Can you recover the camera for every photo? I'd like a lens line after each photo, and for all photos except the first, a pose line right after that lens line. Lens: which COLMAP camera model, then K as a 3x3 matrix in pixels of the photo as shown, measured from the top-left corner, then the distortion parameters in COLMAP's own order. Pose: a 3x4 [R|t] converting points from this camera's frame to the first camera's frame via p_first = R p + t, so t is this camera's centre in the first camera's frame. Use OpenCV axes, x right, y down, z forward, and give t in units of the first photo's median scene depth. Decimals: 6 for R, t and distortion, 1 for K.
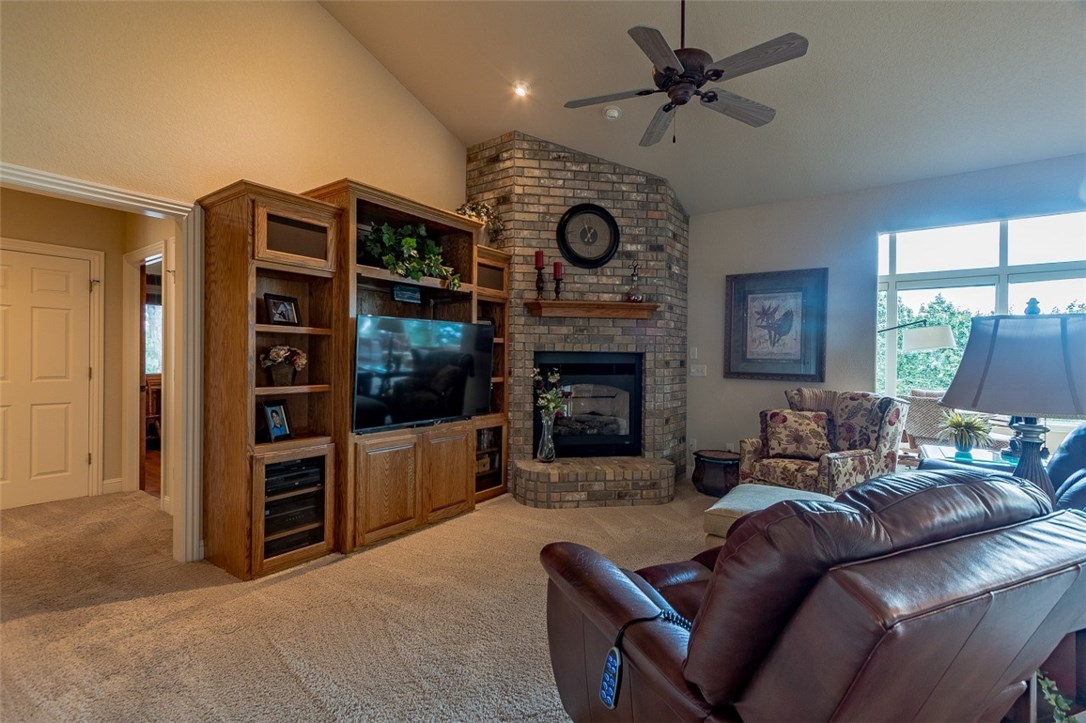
lens RADIAL K [[496.0, 0, 543.9], [0, 496.0, 359.3], [0, 0, 1]] dist [0.004036, -0.002057]
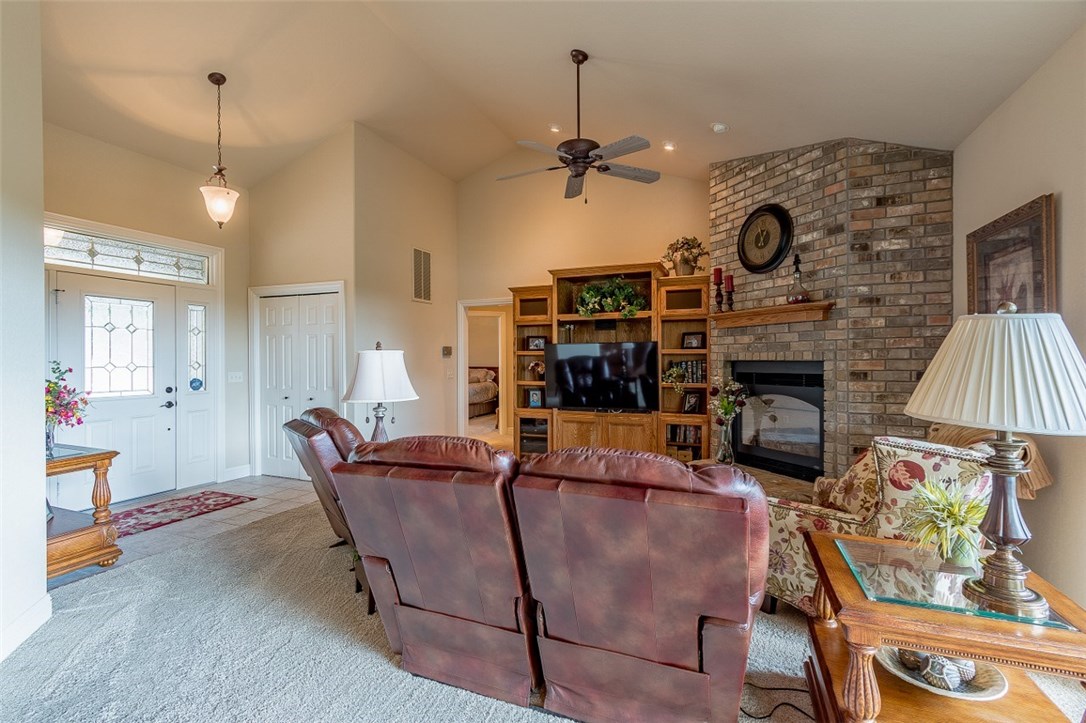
lens RADIAL K [[496.0, 0, 541.1], [0, 496.0, 359.7], [0, 0, 1]] dist [0.004036, -0.002057]
pose [[0.225708, -0.008783, -0.974155, 0.917276], [0.002215, 0.999961, -0.008503, -0.009933], [0.974192, -0.000239, 0.225719, 0.366324]]
